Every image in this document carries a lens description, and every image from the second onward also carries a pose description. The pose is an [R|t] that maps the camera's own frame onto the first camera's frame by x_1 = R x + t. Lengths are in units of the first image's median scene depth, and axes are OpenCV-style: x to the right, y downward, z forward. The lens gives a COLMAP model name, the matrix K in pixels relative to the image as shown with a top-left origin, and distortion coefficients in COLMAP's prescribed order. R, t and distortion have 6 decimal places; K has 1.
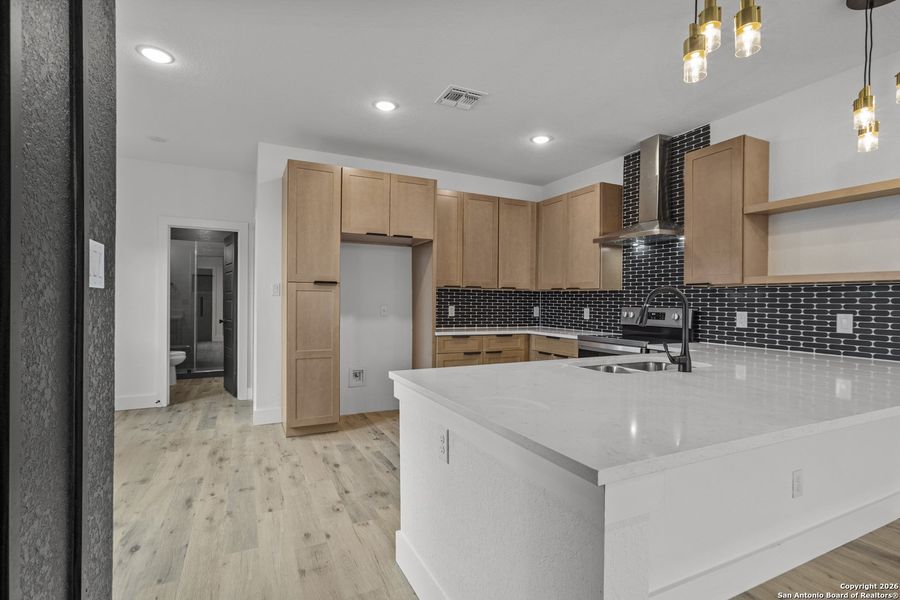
lens RADIAL K [[429.6, 0, 453.1], [0, 429.6, 290.6], [0, 0, 1]] dist [-0.013819, 0.005771]
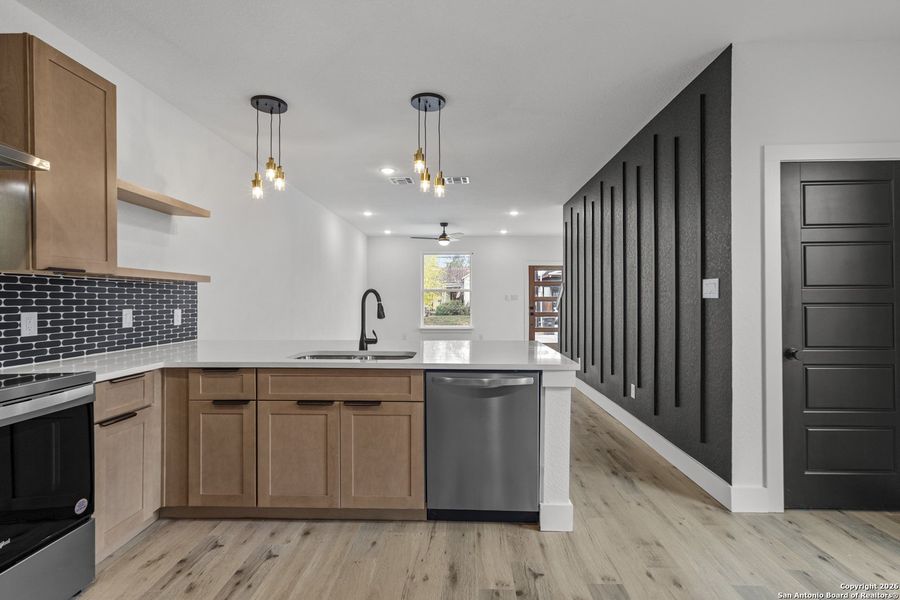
lens RADIAL K [[429.6, 0, 447.7], [0, 429.6, 303.1], [0, 0, 1]] dist [-0.013819, 0.005771]
pose [[-0.885708, -0.015781, 0.463975, -0.208110], [-0.022467, 0.999708, -0.008886, 0.025734], [-0.463699, -0.018294, -0.885804, 1.265308]]
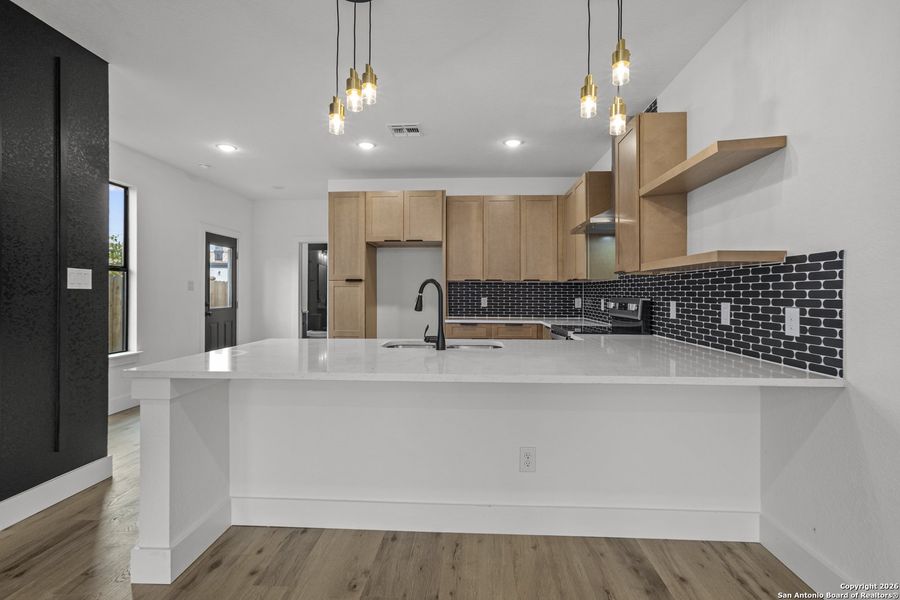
lens RADIAL K [[429.6, 0, 449.1], [0, 429.6, 274.7], [0, 0, 1]] dist [-0.013819, 0.005771]
pose [[0.875781, -0.032107, -0.481639, 0.686532], [0.021290, 0.999384, -0.027909, 0.008348], [0.482238, 0.014188, 0.875925, -0.026949]]
